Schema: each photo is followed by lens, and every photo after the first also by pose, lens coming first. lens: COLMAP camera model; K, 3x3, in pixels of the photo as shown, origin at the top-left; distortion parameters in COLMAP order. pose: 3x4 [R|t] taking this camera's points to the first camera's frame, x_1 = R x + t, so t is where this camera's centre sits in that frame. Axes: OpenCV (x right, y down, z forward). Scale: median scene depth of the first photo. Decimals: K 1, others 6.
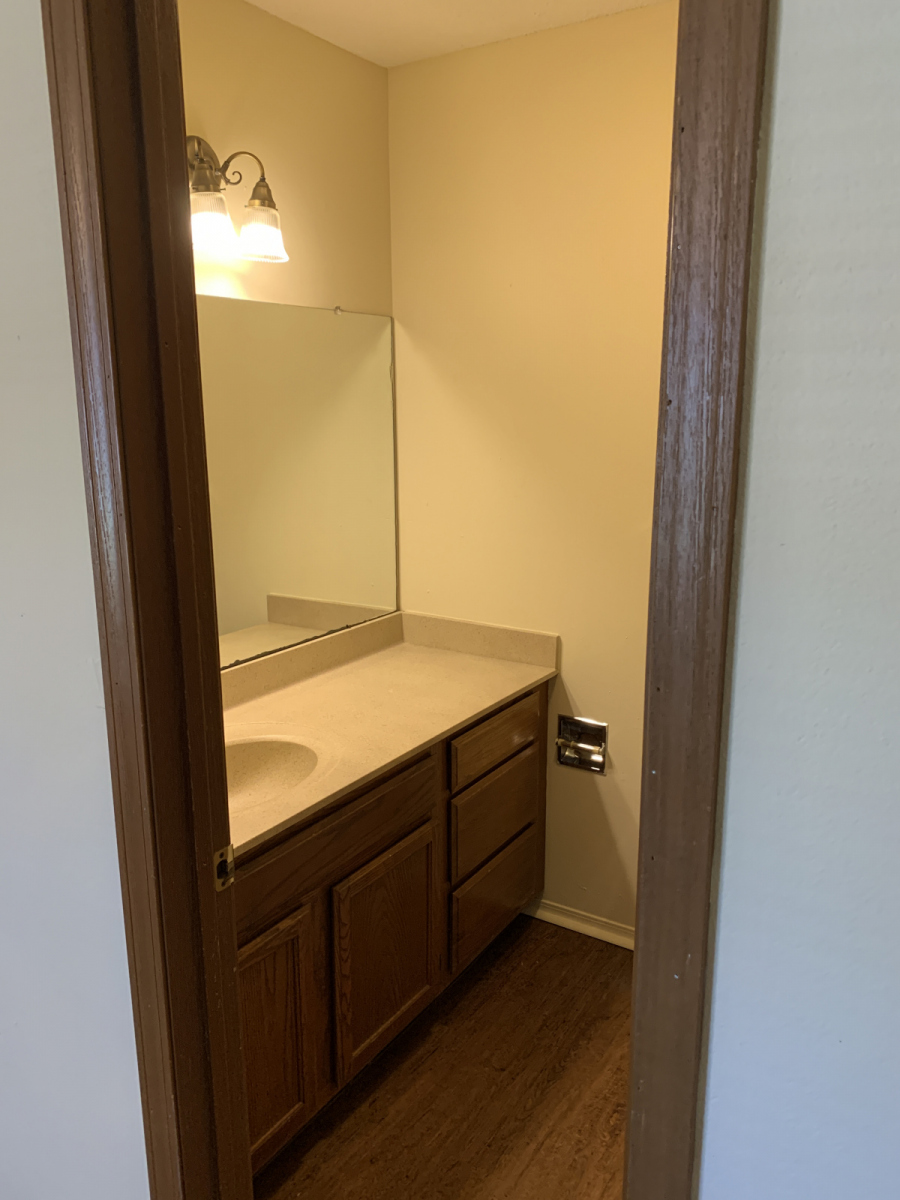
lens RADIAL K [[909.8, 0, 453.1], [0, 909.8, 599.2], [0, 0, 1]] dist [-0.012519, -0.015531]
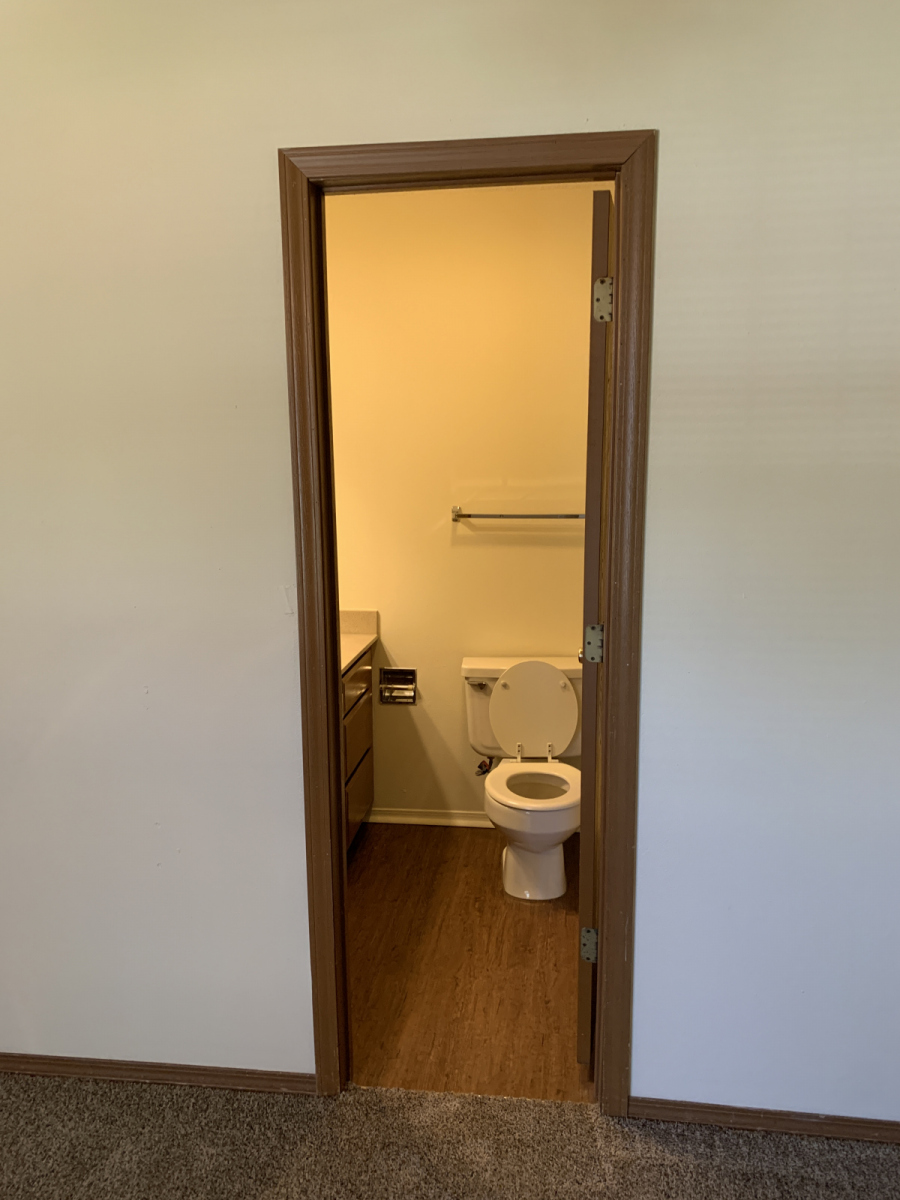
lens RADIAL K [[909.8, 0, 447.6], [0, 909.8, 600.0], [0, 0, 1]] dist [-0.012519, -0.015531]
pose [[0.903672, -0.078792, 0.420915, -0.382835], [0.102540, 0.994146, -0.034051, 0.083204], [-0.415768, 0.073931, 0.906461, -0.339893]]
